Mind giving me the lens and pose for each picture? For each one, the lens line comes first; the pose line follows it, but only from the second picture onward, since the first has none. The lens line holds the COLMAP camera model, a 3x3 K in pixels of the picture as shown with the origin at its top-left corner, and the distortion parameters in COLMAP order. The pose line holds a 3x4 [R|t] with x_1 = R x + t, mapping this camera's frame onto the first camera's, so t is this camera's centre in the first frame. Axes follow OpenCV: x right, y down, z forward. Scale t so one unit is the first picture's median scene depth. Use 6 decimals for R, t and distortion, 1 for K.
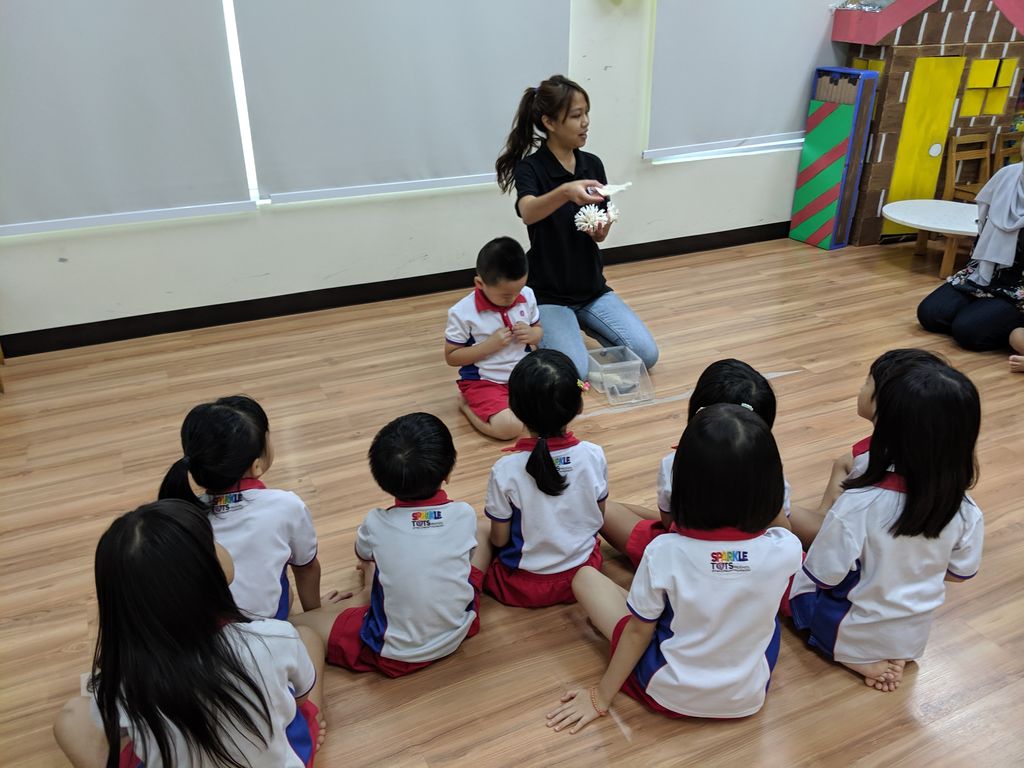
lens RADIAL K [[791.8, 0, 525.6], [0, 791.8, 384.4], [0, 0, 1]] dist [0.084560, -0.188314]
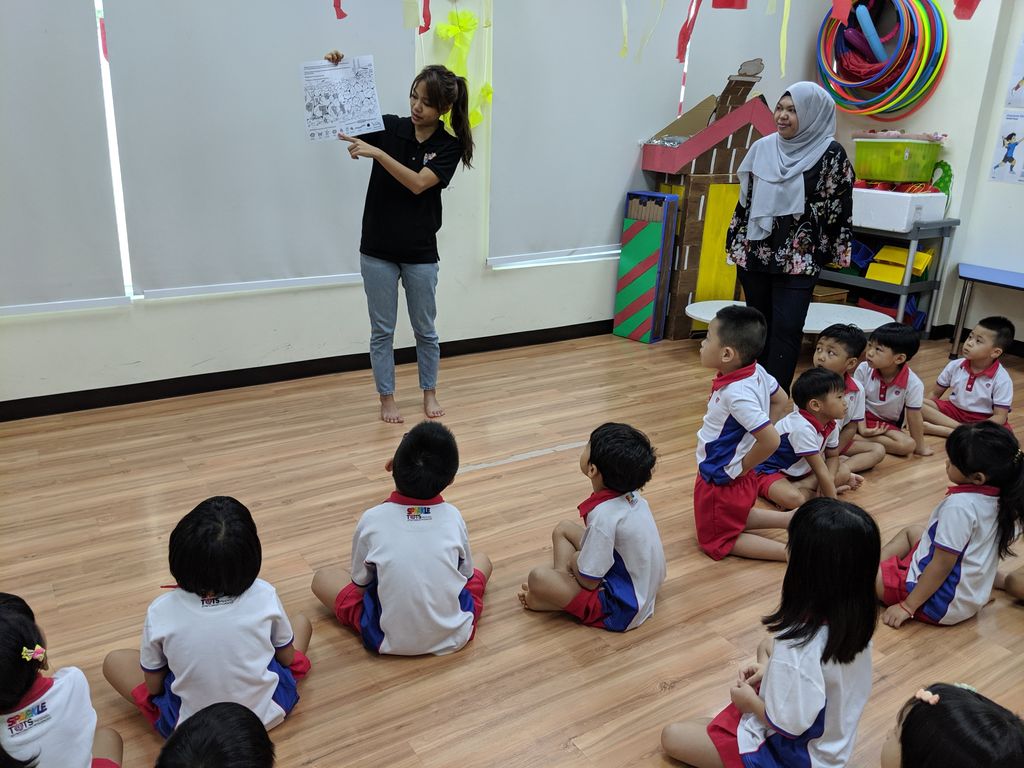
lens RADIAL K [[826.2, 0, 511.3], [0, 826.2, 382.5], [0, 0, 1]] dist [0.081439, -0.131816]
pose [[0.994457, -0.005362, 0.105005, 0.059170], [0.019584, 0.990667, -0.134888, 0.048798], [-0.103302, 0.136197, 0.985281, -0.164255]]
